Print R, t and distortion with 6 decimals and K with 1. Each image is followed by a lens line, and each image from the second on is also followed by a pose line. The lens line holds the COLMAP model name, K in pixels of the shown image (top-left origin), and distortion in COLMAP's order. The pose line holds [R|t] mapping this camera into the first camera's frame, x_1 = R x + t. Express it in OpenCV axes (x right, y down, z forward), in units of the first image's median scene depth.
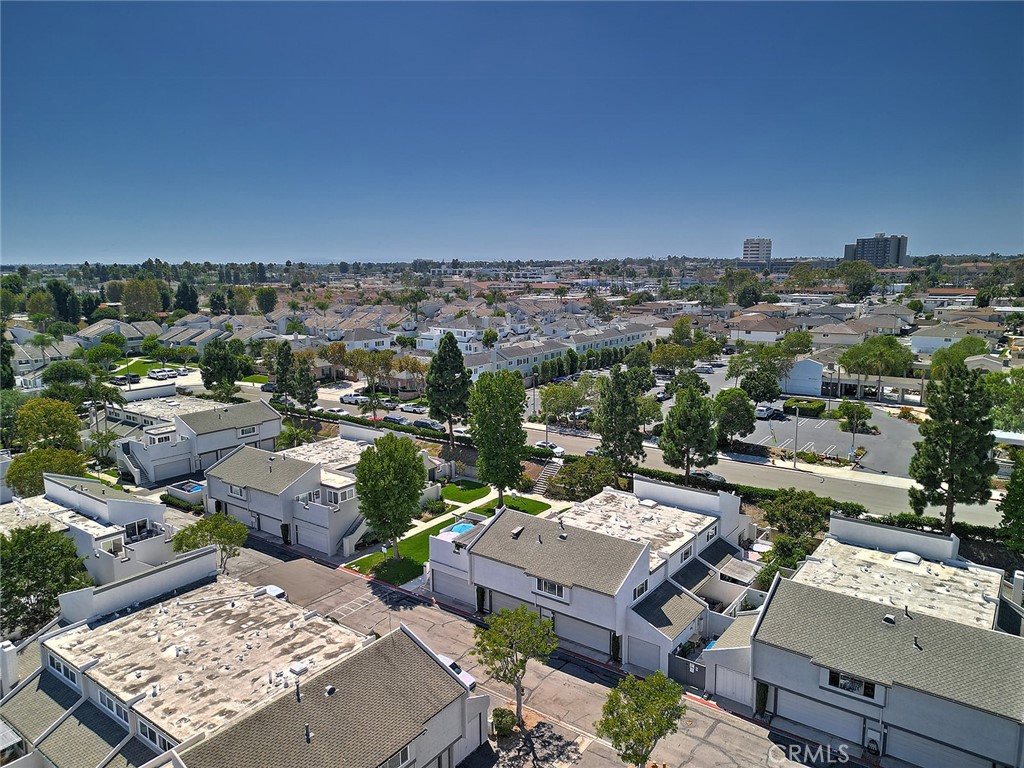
lens RADIAL K [[708.4, 0, 510.1], [0, 708.4, 381.6], [0, 0, 1]] dist [0.102122, -0.121323]
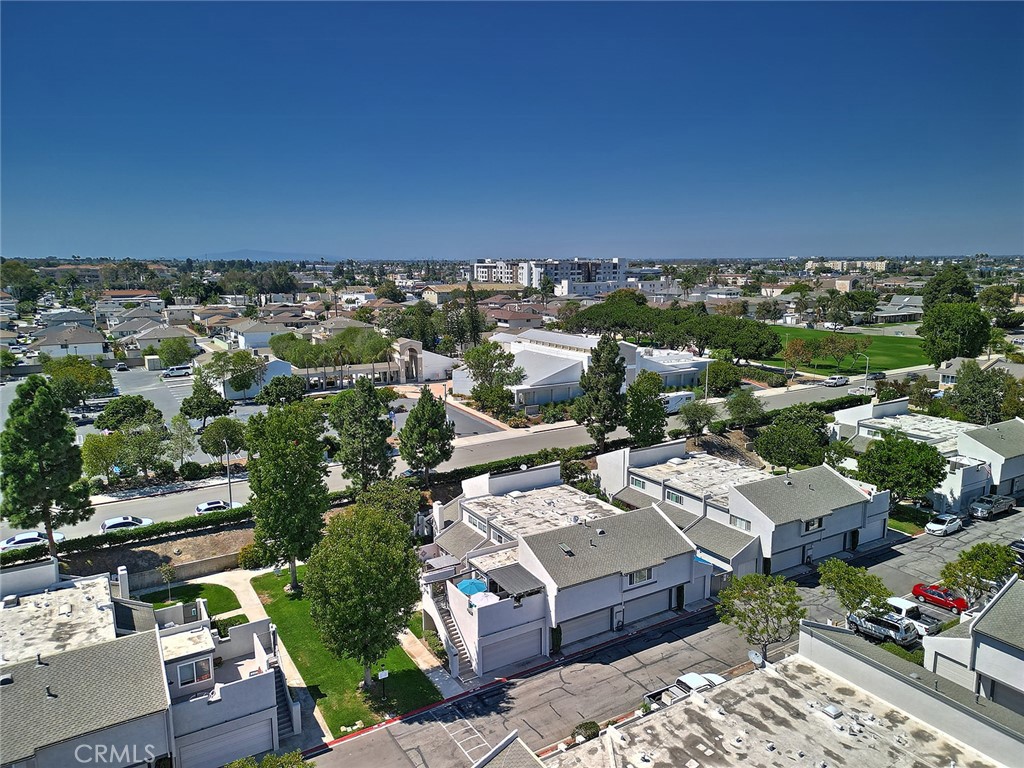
lens RADIAL K [[708.4, 0, 510.1], [0, 708.4, 381.6], [0, 0, 1]] dist [0.102122, -0.121323]
pose [[0.368352, -0.148588, 0.917735, -0.817568], [0.151913, 0.983497, 0.098261, -0.104725], [-0.917191, 0.103221, 0.384846, 0.663418]]
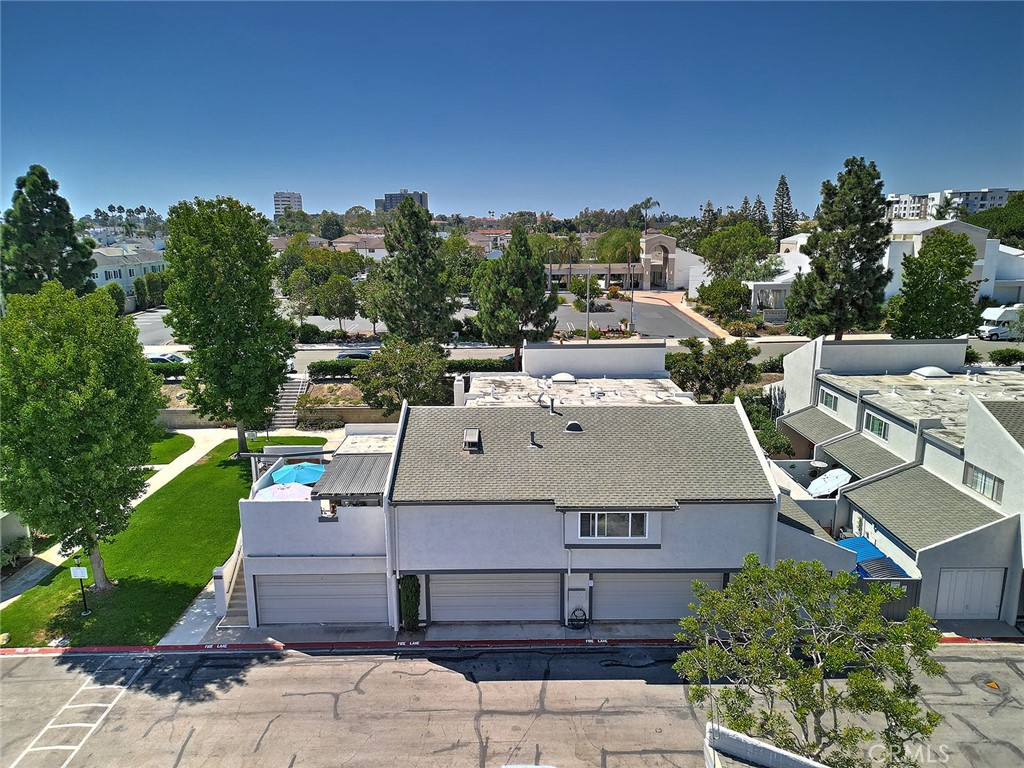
lens RADIAL K [[708.4, 0, 510.1], [0, 708.4, 381.6], [0, 0, 1]] dist [0.102122, -0.121323]
pose [[0.798341, -0.125038, 0.589082, -0.235273], [0.099175, 0.992149, 0.076188, 0.135376], [-0.593983, -0.002402, 0.804474, 0.587937]]
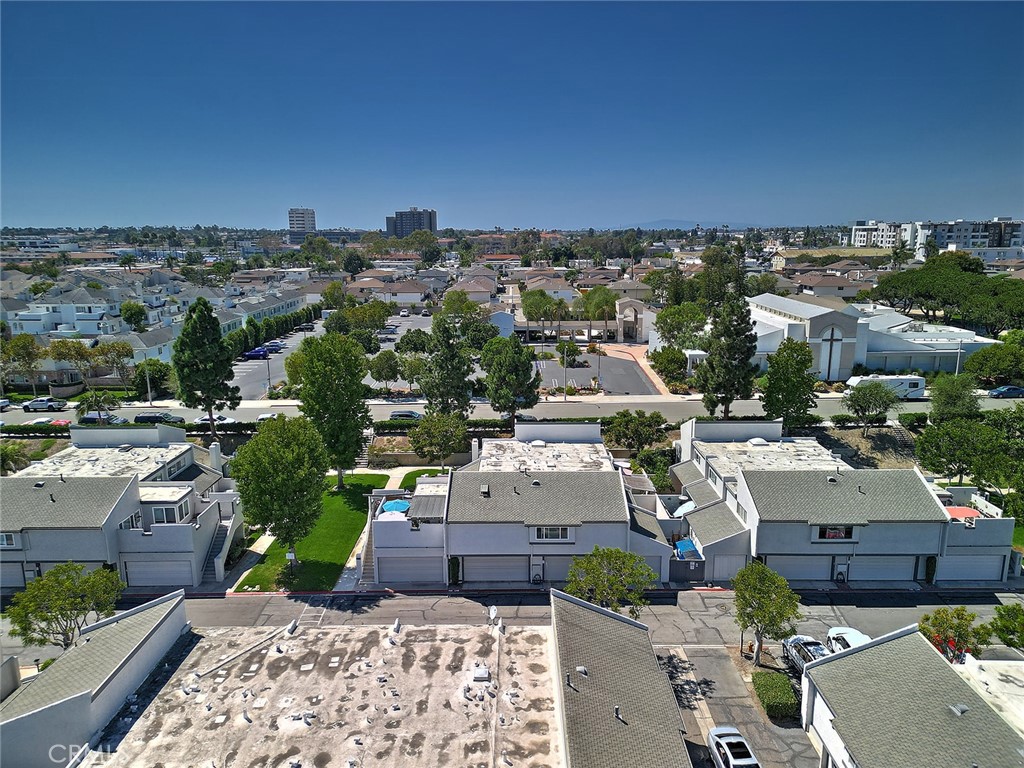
lens RADIAL K [[708.4, 0, 510.1], [0, 708.4, 381.6], [0, 0, 1]] dist [0.102122, -0.121323]
pose [[0.803514, -0.120555, 0.582951, -0.481801], [0.098229, 0.992706, 0.069899, 0.004602], [-0.587126, 0.001098, 0.809495, 0.208393]]
